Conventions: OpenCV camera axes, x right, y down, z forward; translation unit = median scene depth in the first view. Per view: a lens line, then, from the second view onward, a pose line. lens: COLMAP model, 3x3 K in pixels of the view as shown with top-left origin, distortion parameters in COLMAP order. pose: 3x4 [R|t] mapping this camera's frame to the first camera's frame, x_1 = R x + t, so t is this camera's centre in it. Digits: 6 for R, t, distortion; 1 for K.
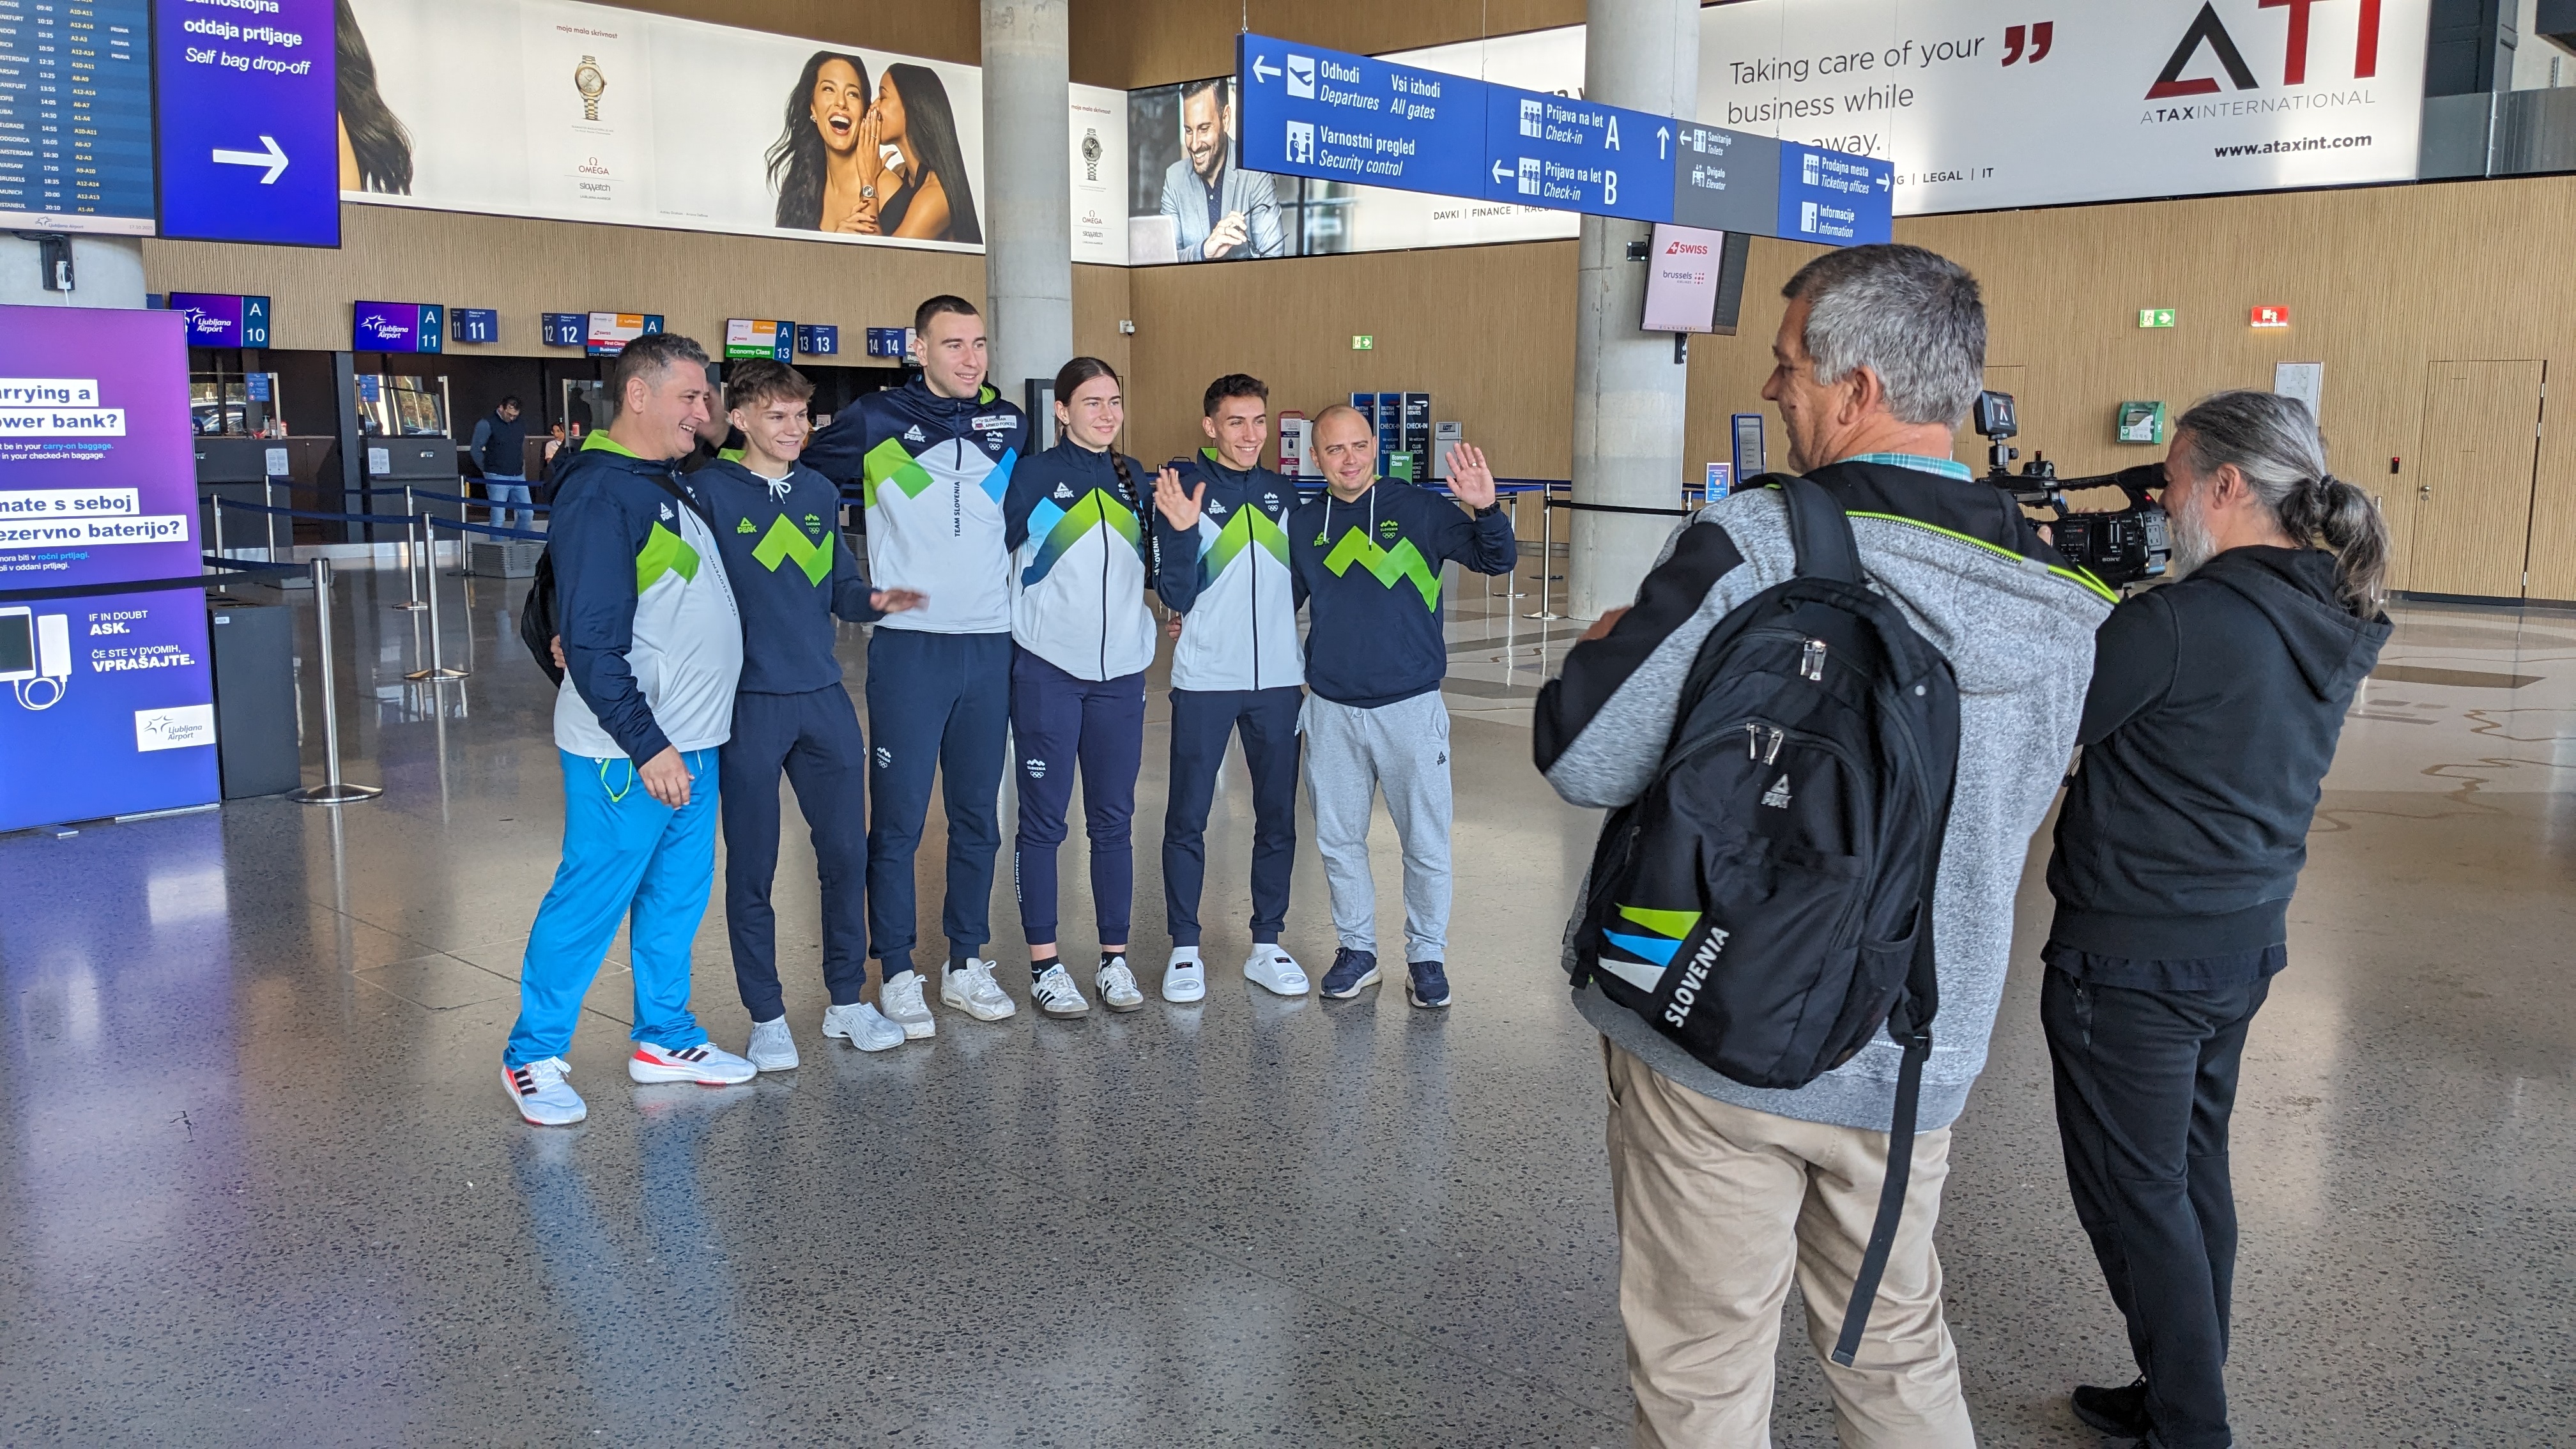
lens RADIAL K [[2050.0, 0, 1305.0], [0, 2050.0, 744.0], [0, 0, 1]] dist [0.056654, -0.090301]
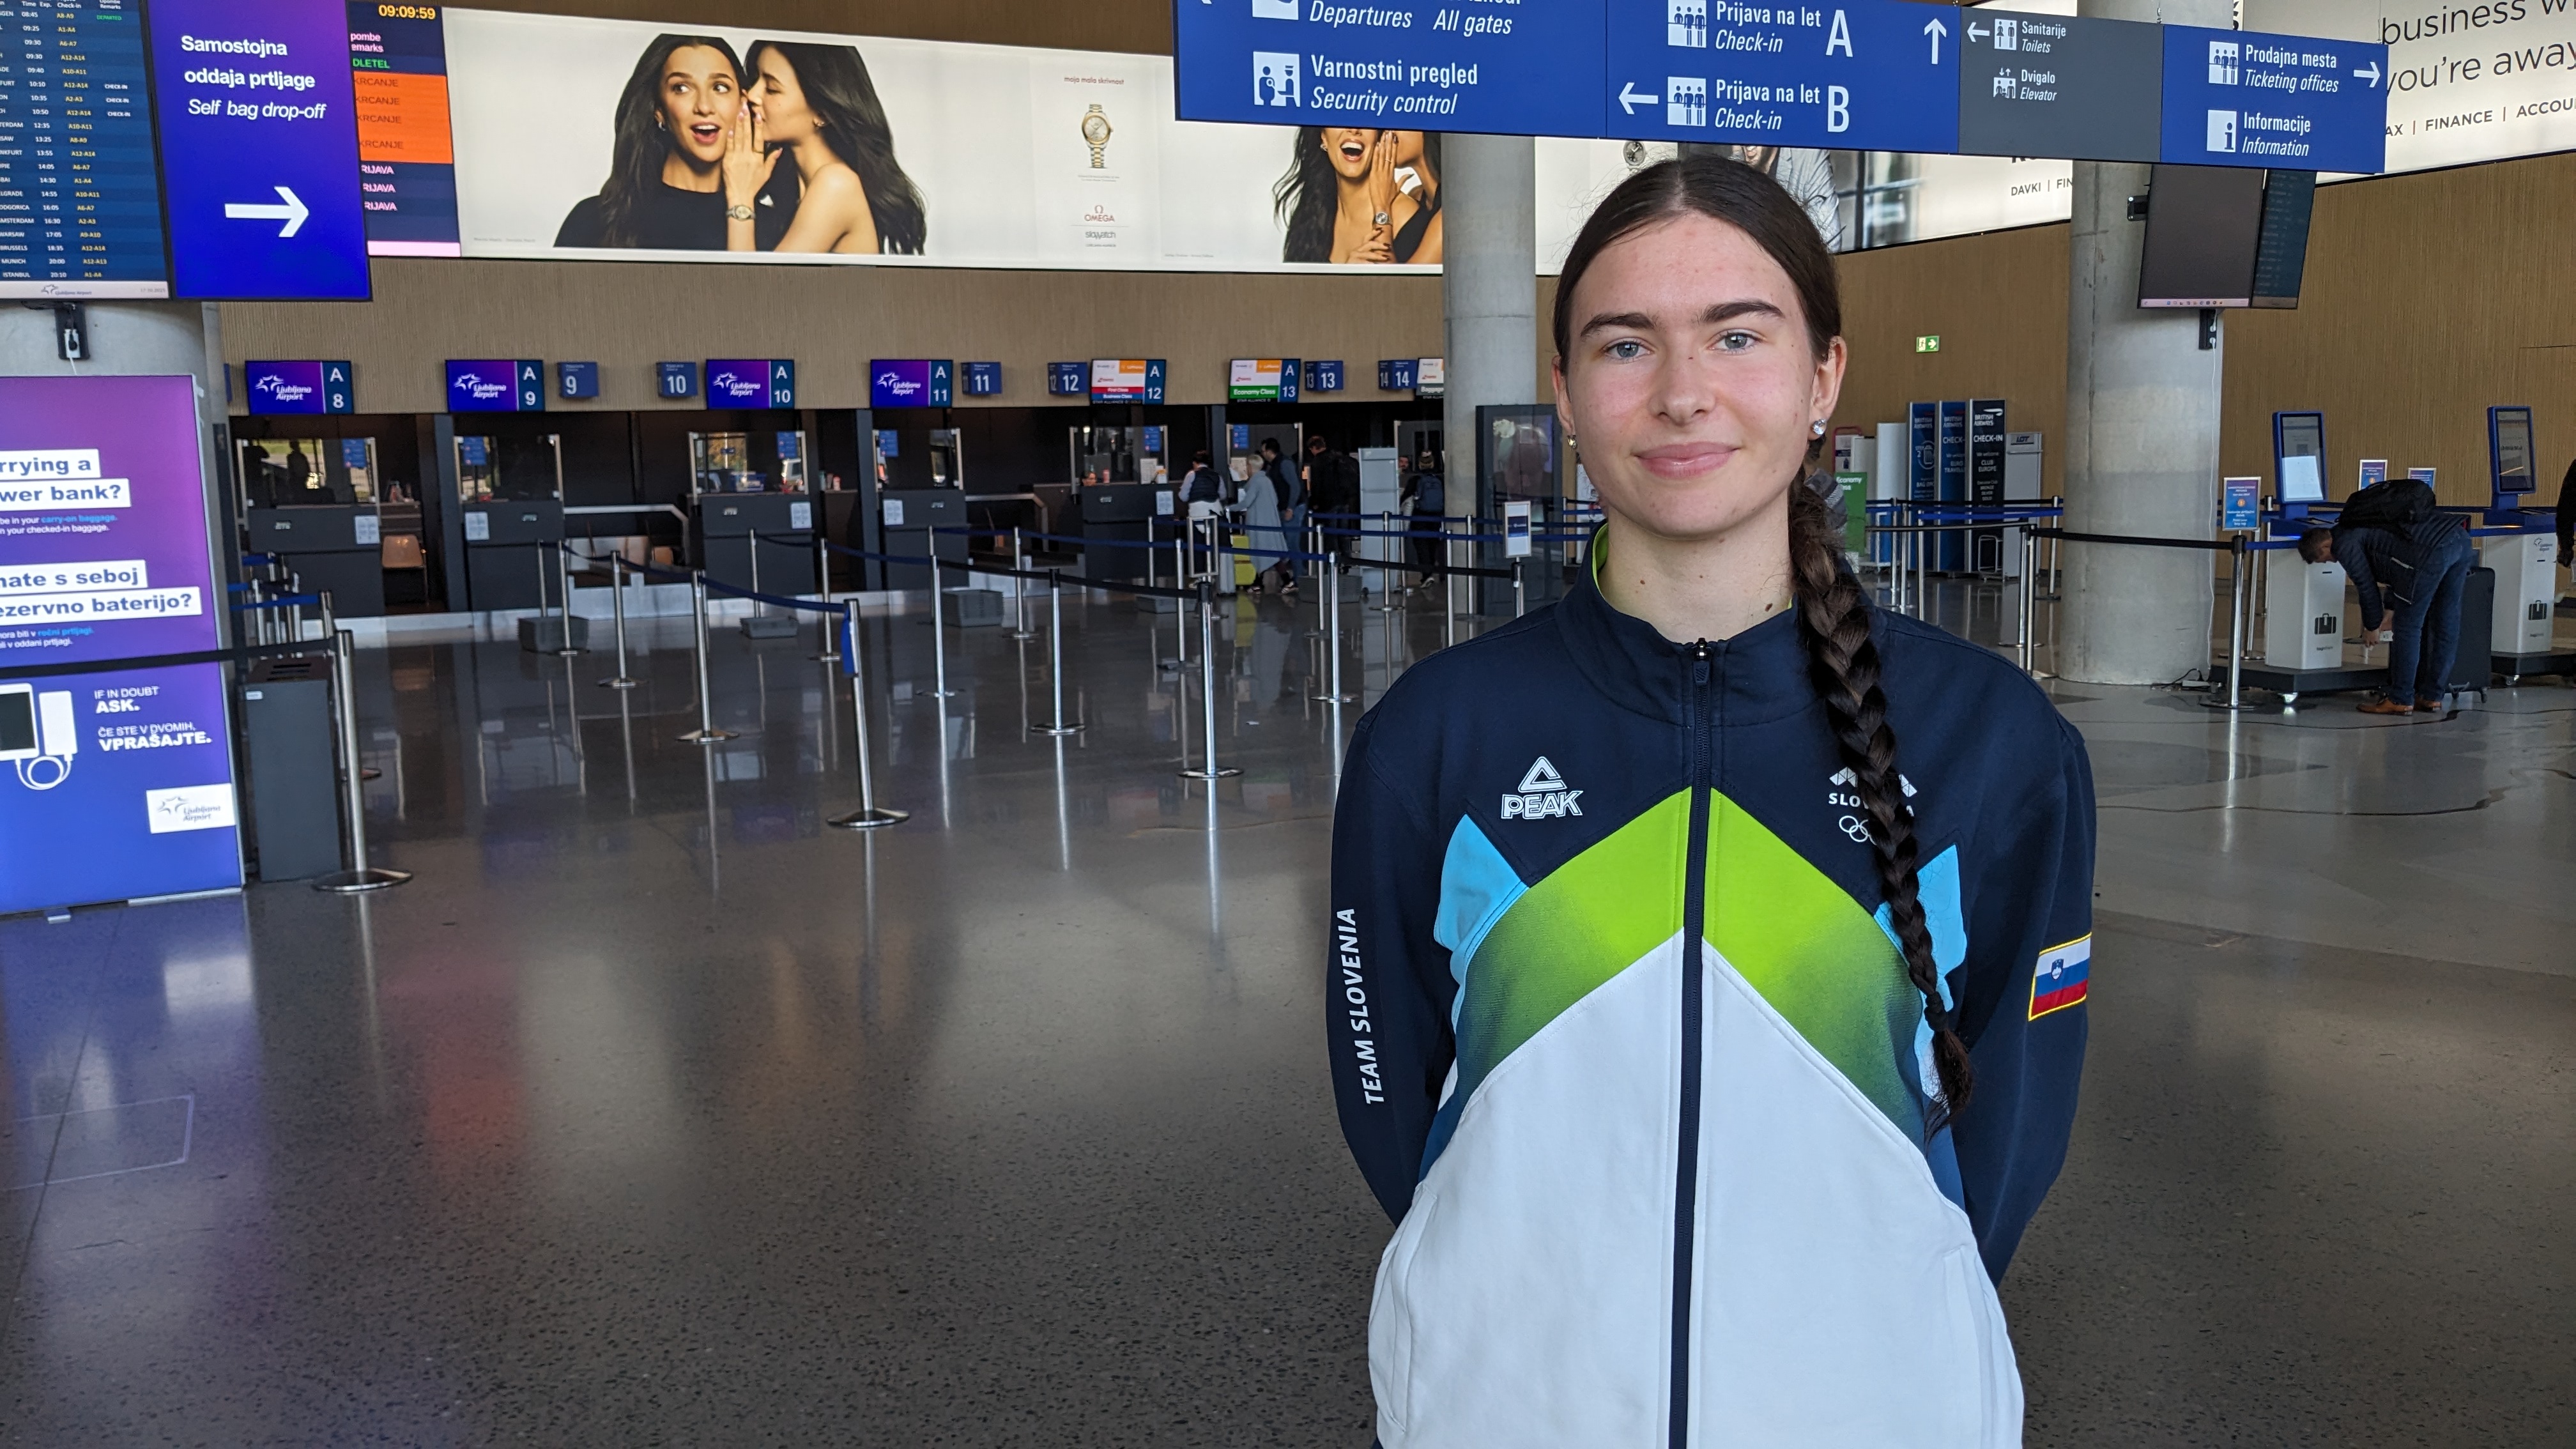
lens RADIAL K [[2050.0, 0, 1206.1], [0, 2050.0, 742.5], [0, 0, 1]] dist [0.056654, -0.090301]
pose [[0.926232, 0.019345, -0.376457, 0.188712], [-0.025104, 0.999631, -0.010399, -0.030175], [0.376116, 0.019083, 0.926376, 0.215151]]
